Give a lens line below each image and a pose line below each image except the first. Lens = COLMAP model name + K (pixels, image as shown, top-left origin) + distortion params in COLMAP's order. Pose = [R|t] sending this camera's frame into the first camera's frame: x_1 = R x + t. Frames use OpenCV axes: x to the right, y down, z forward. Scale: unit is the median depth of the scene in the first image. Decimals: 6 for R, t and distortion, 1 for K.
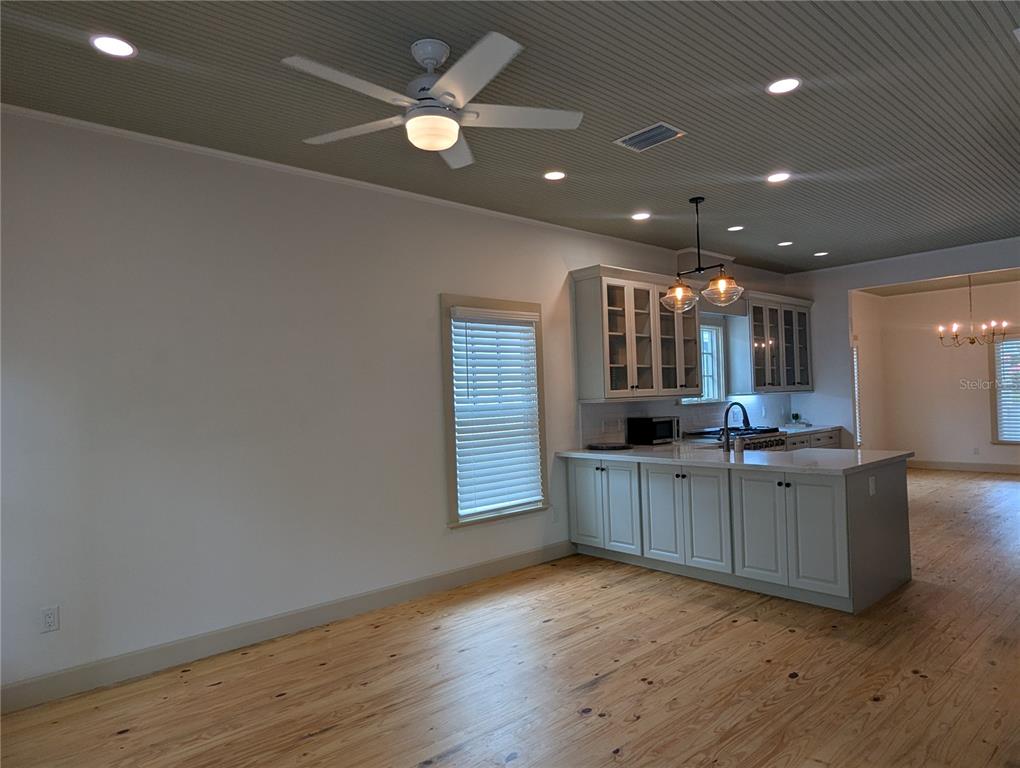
lens RADIAL K [[638.9, 0, 518.2], [0, 638.9, 390.3], [0, 0, 1]] dist [-0.002112, 0.004977]
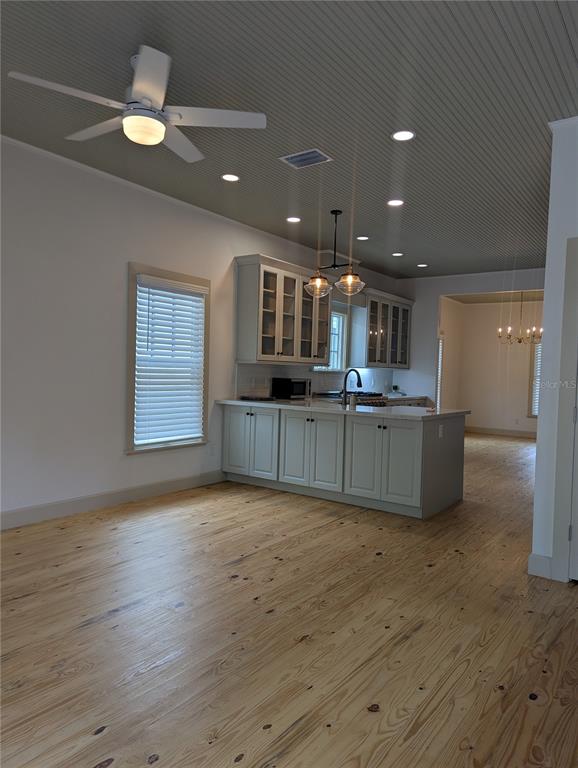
lens RADIAL K [[541.5, 0, 293.7], [0, 541.5, 385.3], [0, 0, 1]] dist [0.057073, -0.047183]
pose [[0.974115, 0.059008, 0.218217, -0.029231], [-0.066972, 0.997325, 0.029273, 0.030259], [-0.215906, -0.043129, 0.975461, -0.088836]]
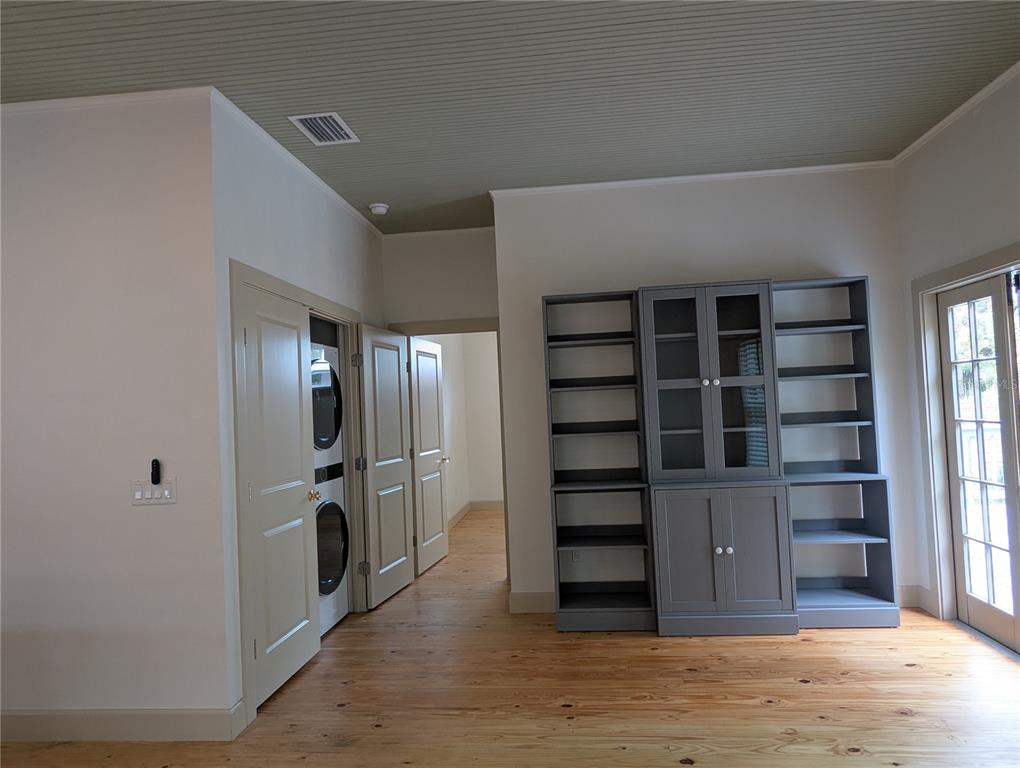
lens RADIAL K [[638.9, 0, 518.4], [0, 638.9, 389.0], [0, 0, 1]] dist [-0.002112, 0.004977]
pose [[-0.677853, 0.082488, 0.730555, -0.167018], [0.057824, 0.996589, -0.058874, 0.016020], [-0.732920, 0.002336, -0.680311, 0.762023]]
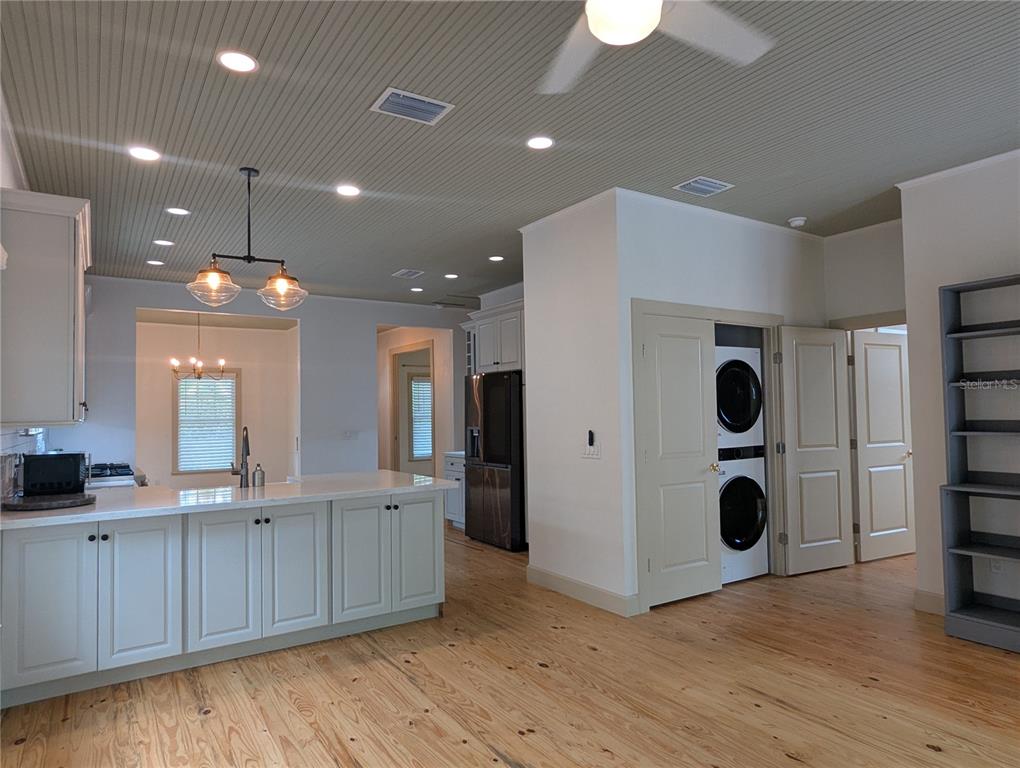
lens RADIAL K [[638.9, 0, 514.9], [0, 638.9, 389.6], [0, 0, 1]] dist [-0.002112, 0.004977]
pose [[0.146091, 0.063836, 0.987209, -0.458282], [0.003045, 0.997882, -0.064977, 0.027546], [-0.989266, 0.012499, 0.145587, 0.577623]]
